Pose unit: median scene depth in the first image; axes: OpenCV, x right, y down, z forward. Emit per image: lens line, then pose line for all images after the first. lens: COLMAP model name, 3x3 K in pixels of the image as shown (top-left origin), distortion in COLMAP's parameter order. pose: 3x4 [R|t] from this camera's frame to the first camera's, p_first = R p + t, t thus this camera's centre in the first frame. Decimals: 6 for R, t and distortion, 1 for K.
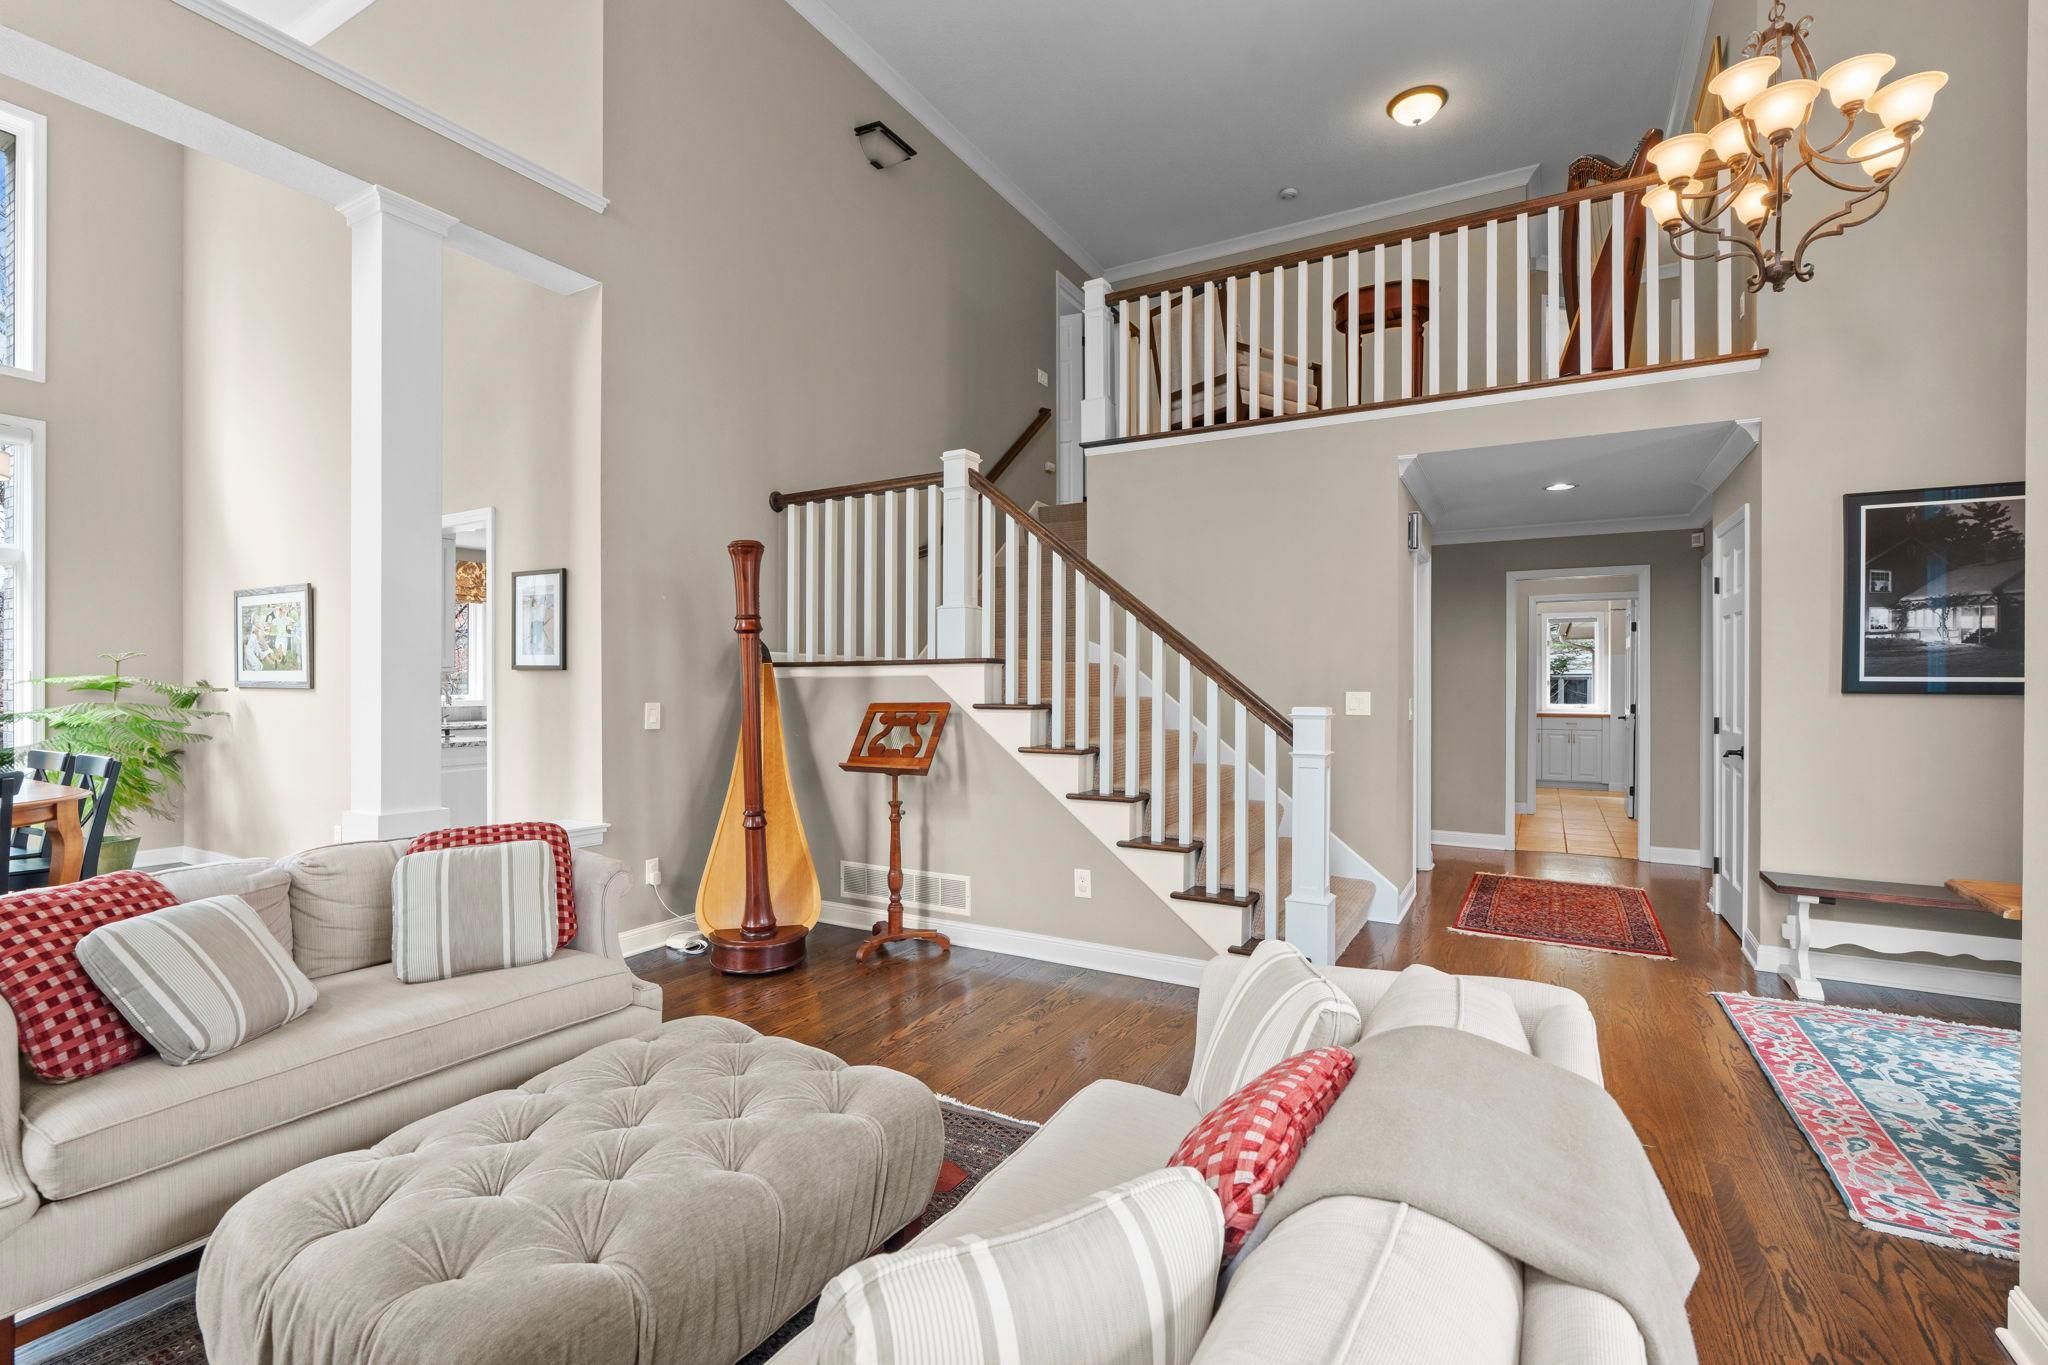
lens RADIAL K [[928.0, 0, 1037.8], [0, 928.0, 696.2], [0, 0, 1]] dist [-0.004684, -0.000166]
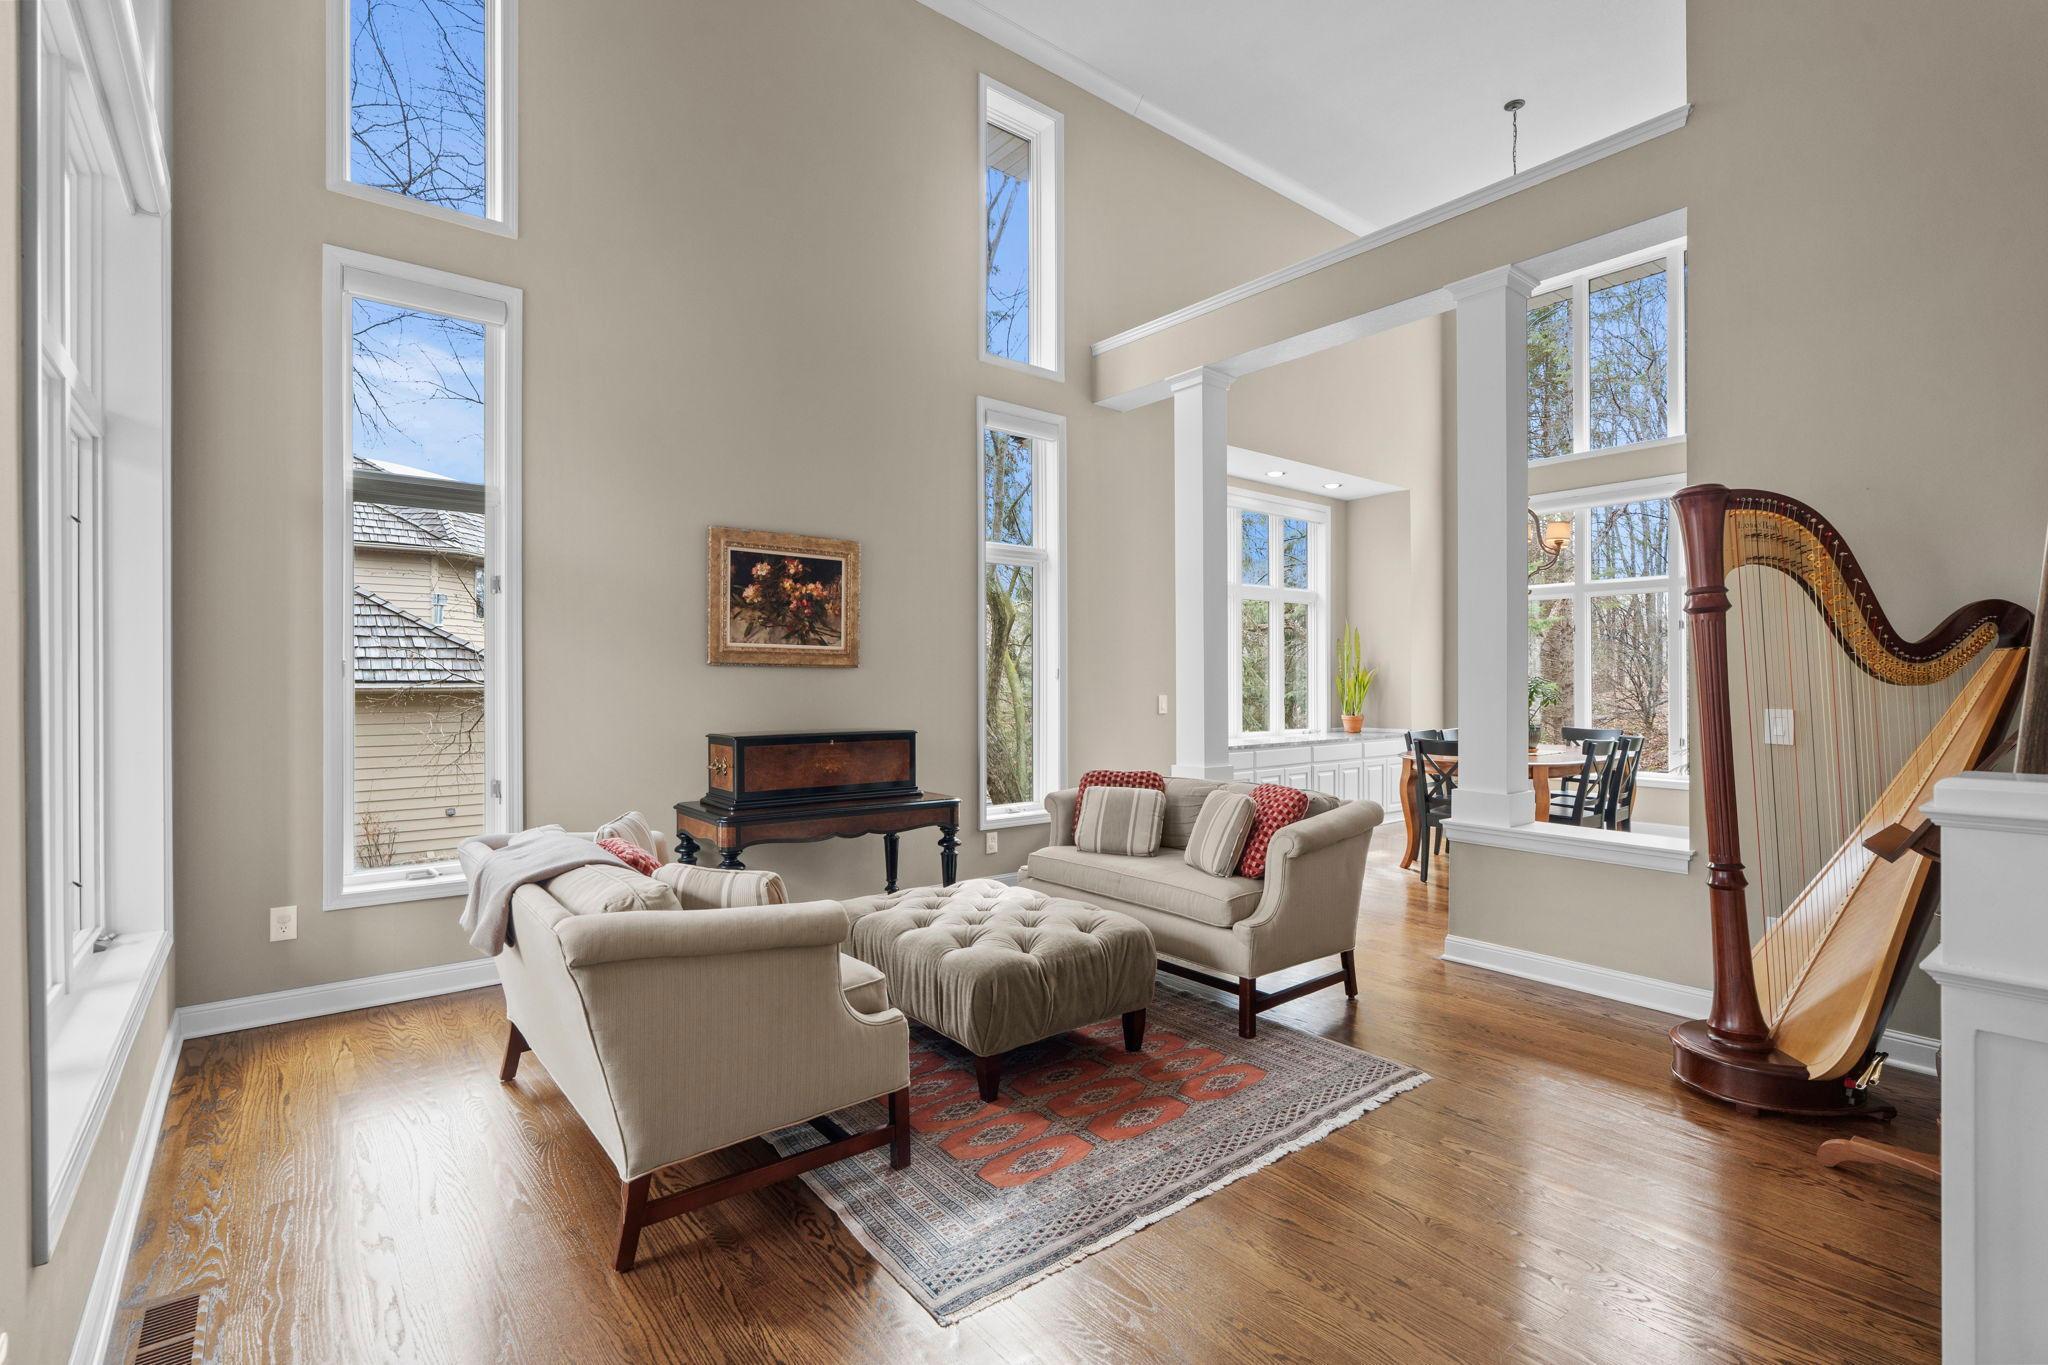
lens RADIAL K [[928.0, 0, 1010.3], [0, 928.0, 679.0], [0, 0, 1]] dist [-0.004684, -0.000166]
pose [[-0.378217, -0.004726, -0.925705, 0.701862], [-0.002389, 0.999989, -0.004129, -0.016598], [0.925714, 0.000649, -0.378224, 0.985679]]
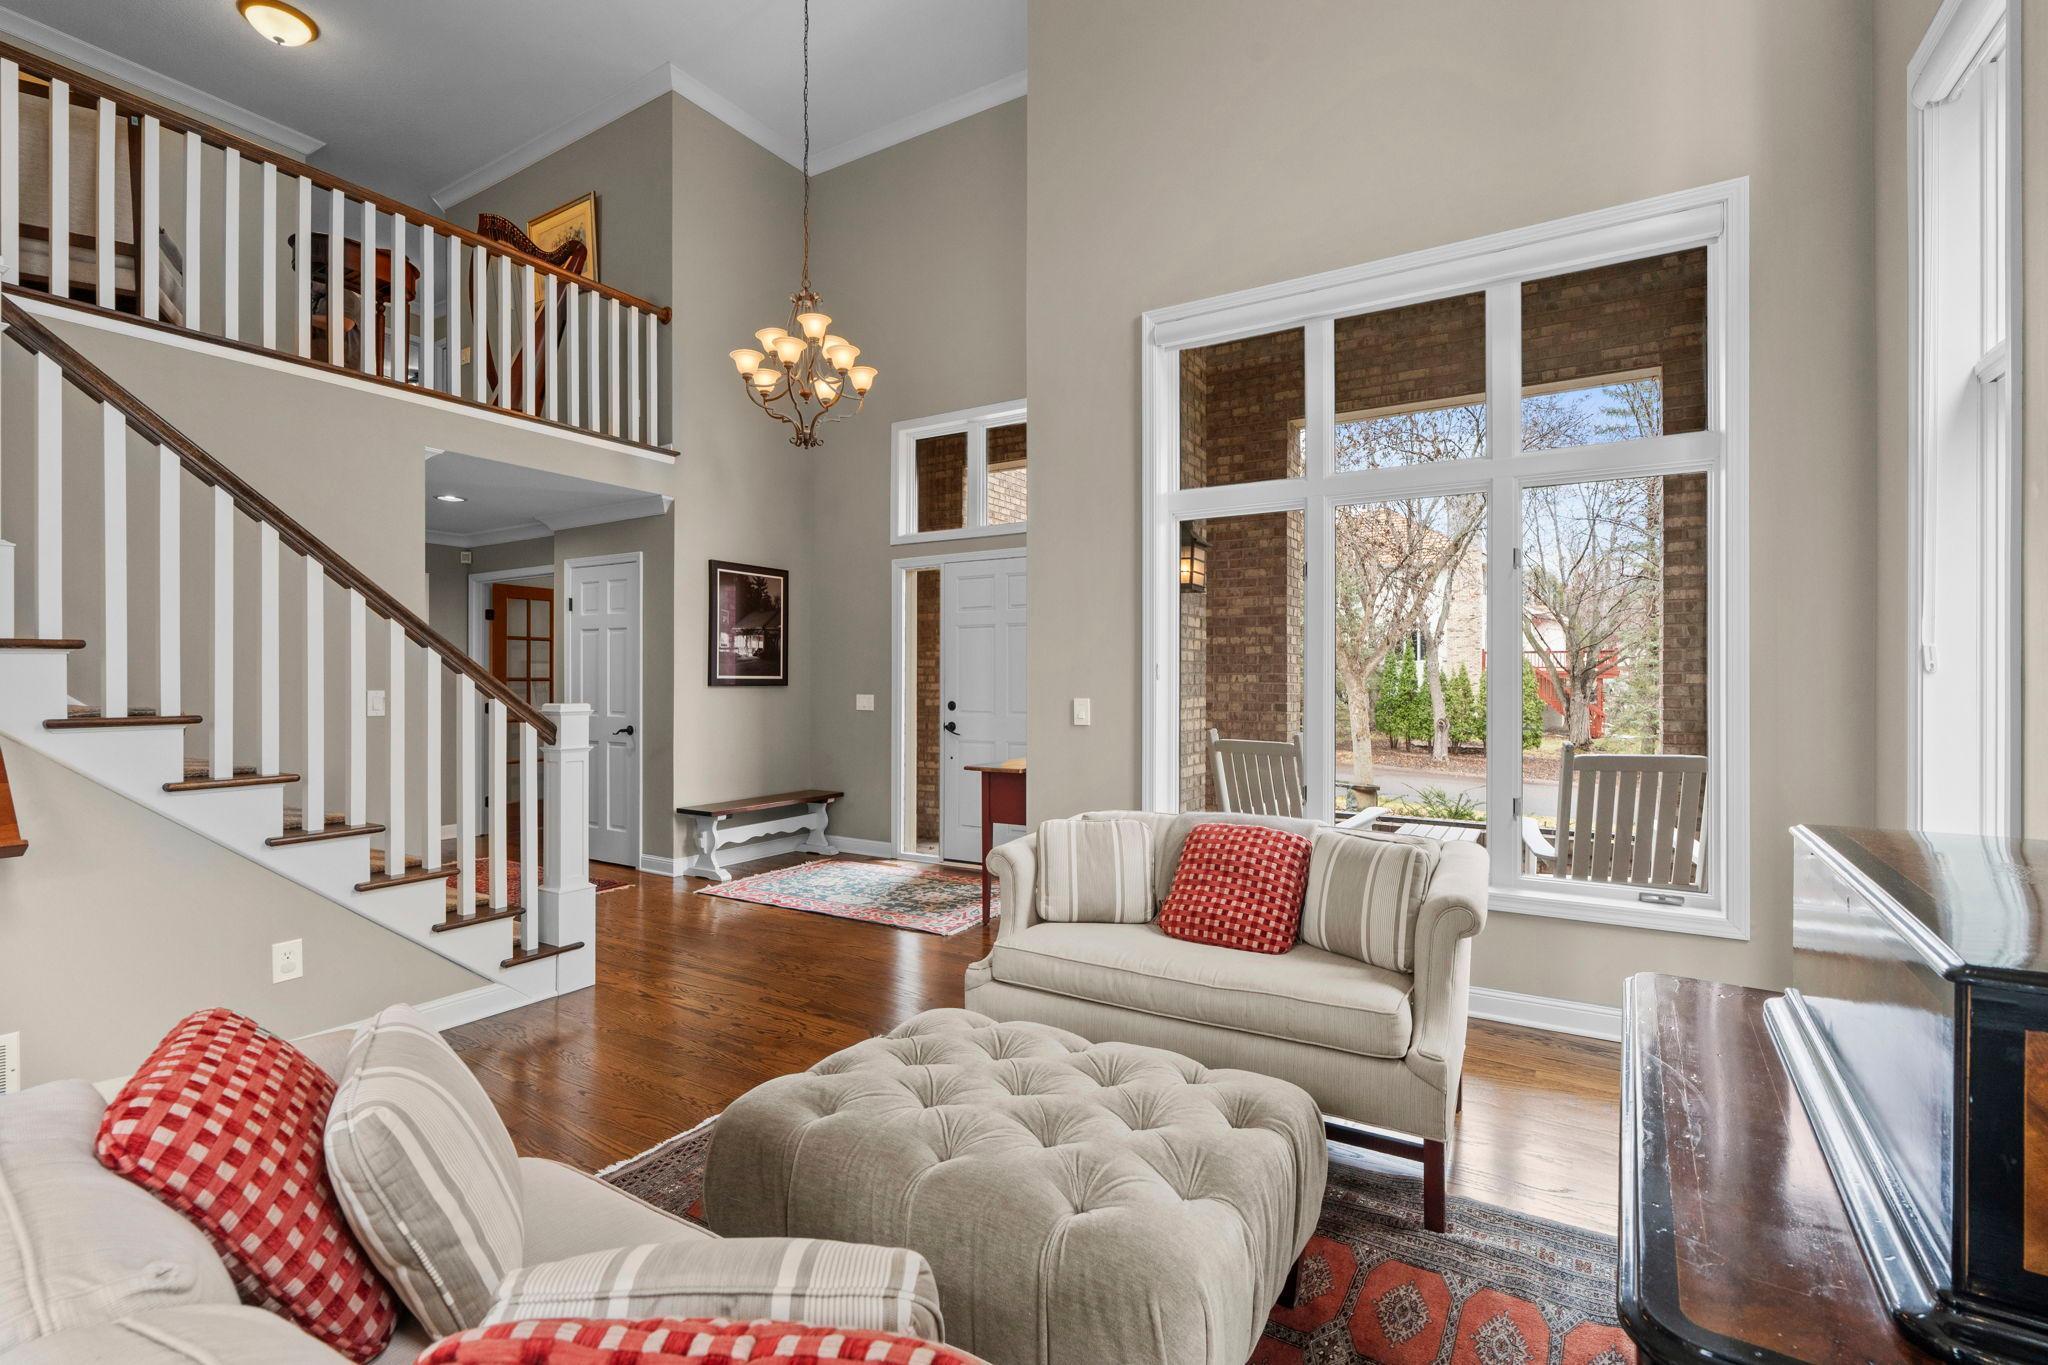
lens RADIAL K [[928.0, 0, 1034.3], [0, 928.0, 676.1], [0, 0, 1]] dist [-0.004684, -0.000166]
pose [[0.014885, -0.001007, 0.999889, -0.827844], [0.007451, 0.999972, 0.000896, -0.020180], [-0.999861, 0.007437, 0.014892, 0.505117]]
